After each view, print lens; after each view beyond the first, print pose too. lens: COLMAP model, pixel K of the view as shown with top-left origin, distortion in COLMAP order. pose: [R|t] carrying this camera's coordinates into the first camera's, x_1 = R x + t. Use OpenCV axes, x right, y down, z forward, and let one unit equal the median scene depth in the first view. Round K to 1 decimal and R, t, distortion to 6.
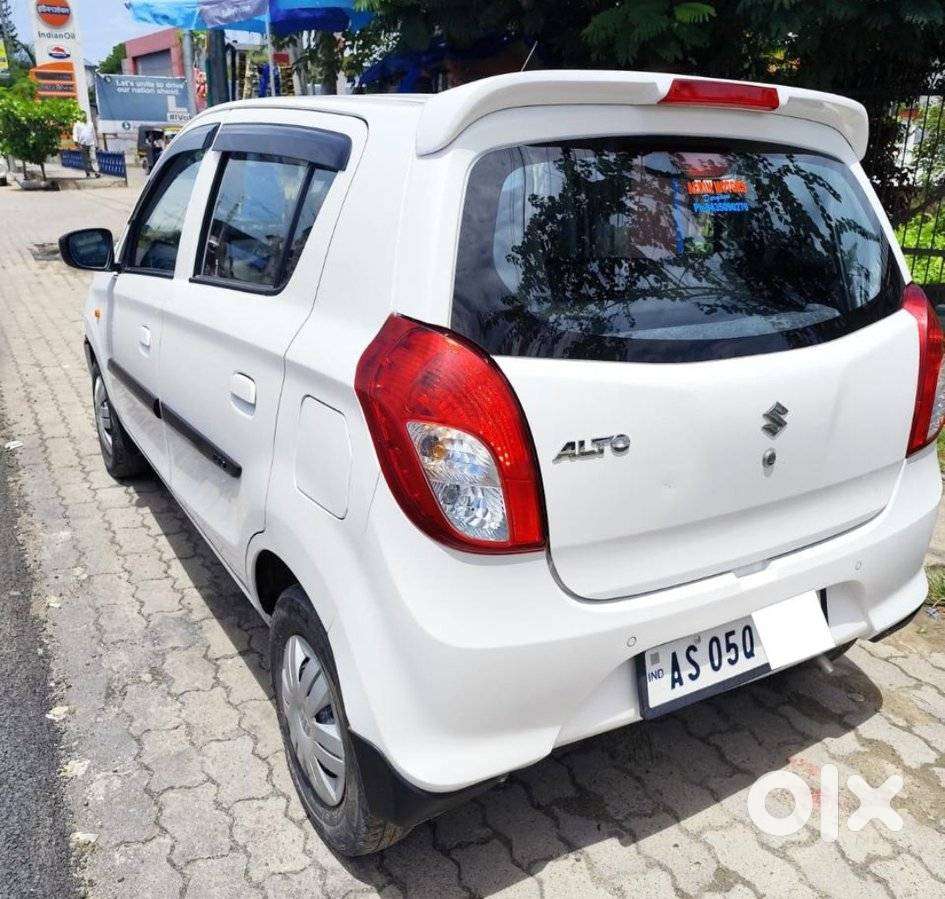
lens RADIAL K [[869.7, 0, 472.5], [0, 869.7, 449.5], [0, 0, 1]] dist [0.013880, -0.016592]
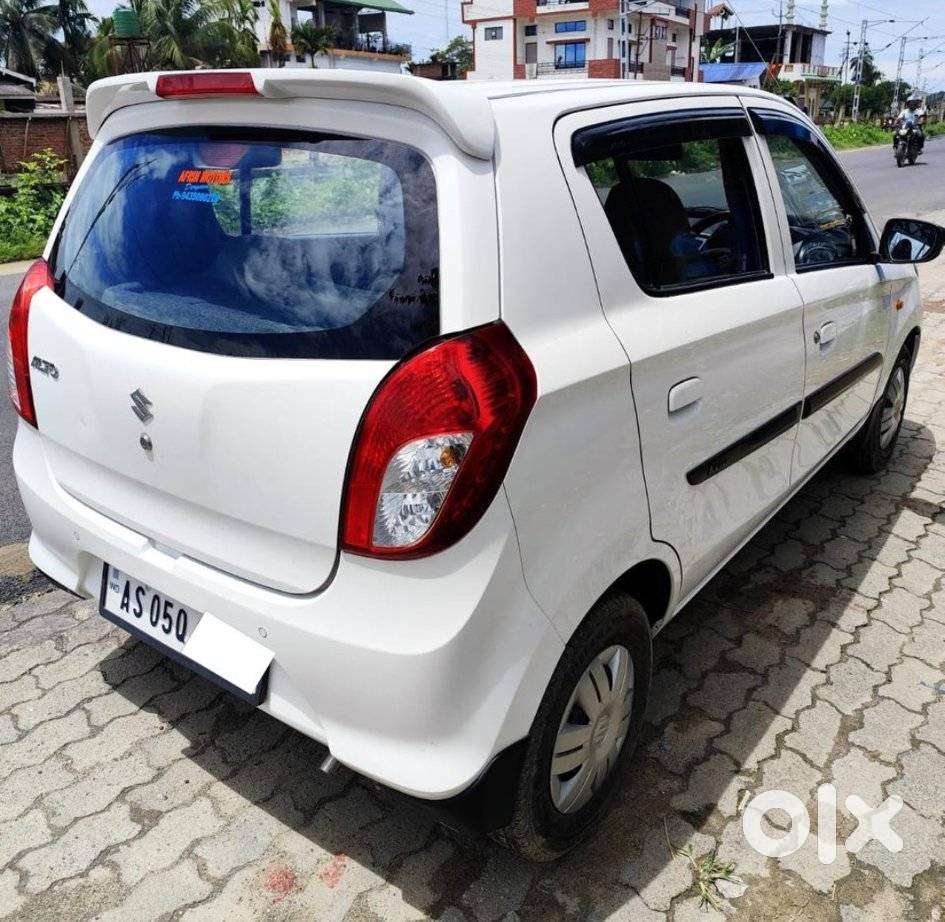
lens RADIAL K [[873.7, 0, 432.5], [0, 873.7, 426.0], [0, 0, 1]] dist [0.009878, -0.010421]
pose [[0.324429, 0.296212, -0.898334, 1.656300], [-0.278325, 0.937555, 0.208629, -0.383264], [0.904036, 0.182344, 0.386613, 1.092062]]
